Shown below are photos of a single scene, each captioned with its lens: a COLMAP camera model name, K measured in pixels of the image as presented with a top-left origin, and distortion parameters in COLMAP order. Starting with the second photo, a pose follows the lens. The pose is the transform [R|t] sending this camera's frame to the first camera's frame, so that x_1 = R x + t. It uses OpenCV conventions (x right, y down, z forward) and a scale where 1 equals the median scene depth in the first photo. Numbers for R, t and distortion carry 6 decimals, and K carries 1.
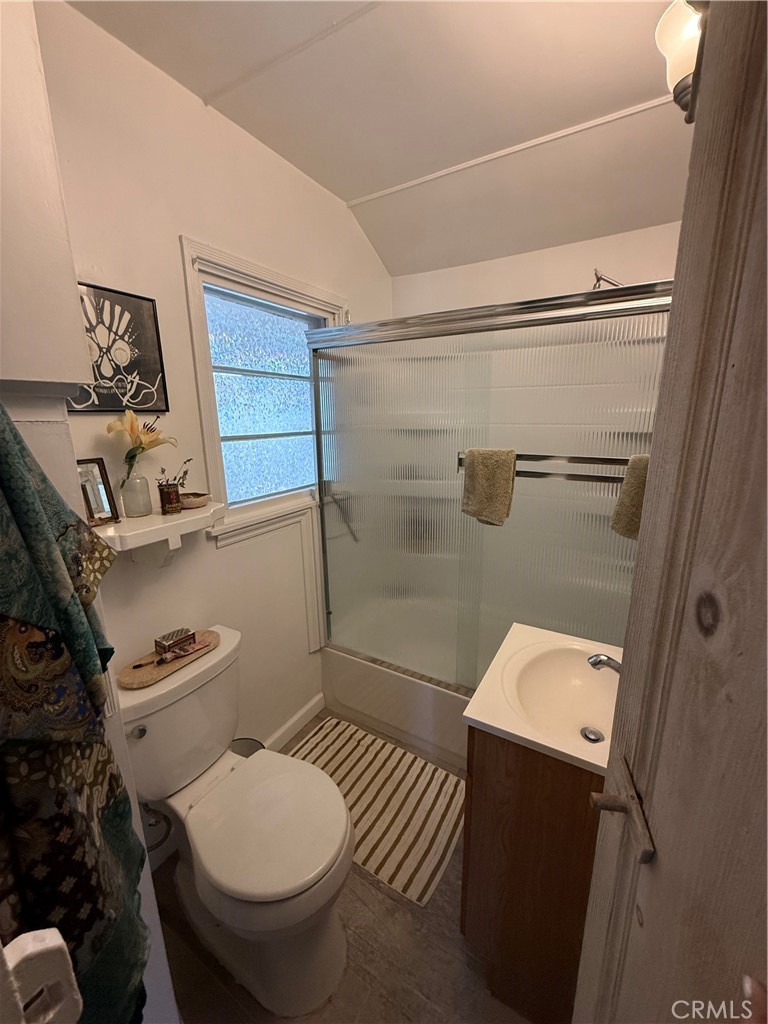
lens RADIAL K [[409.1, 0, 385.1], [0, 409.1, 511.4], [0, 0, 1]] dist [0.002444, -0.000436]
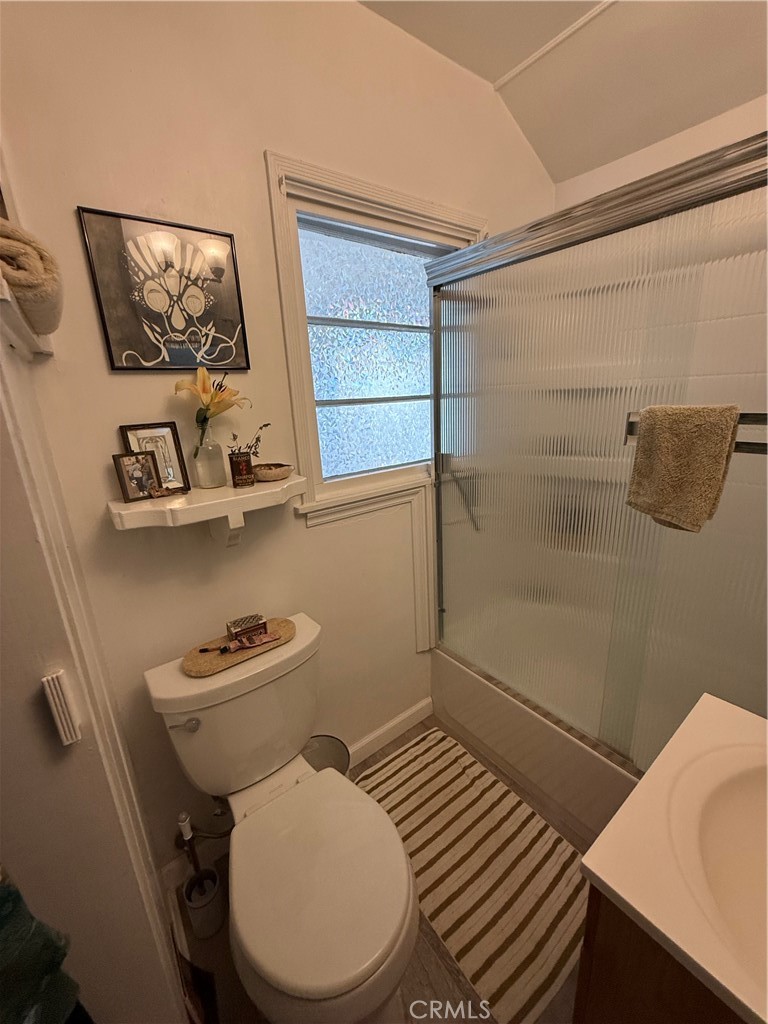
lens RADIAL K [[409.1, 0, 385.0], [0, 409.1, 512.3], [0, 0, 1]] dist [0.002444, -0.000436]
pose [[0.927085, 0.072756, -0.367723, 0.072866], [-0.050348, 0.996263, 0.070179, -0.013674], [0.371455, -0.046548, 0.927283, 0.250482]]
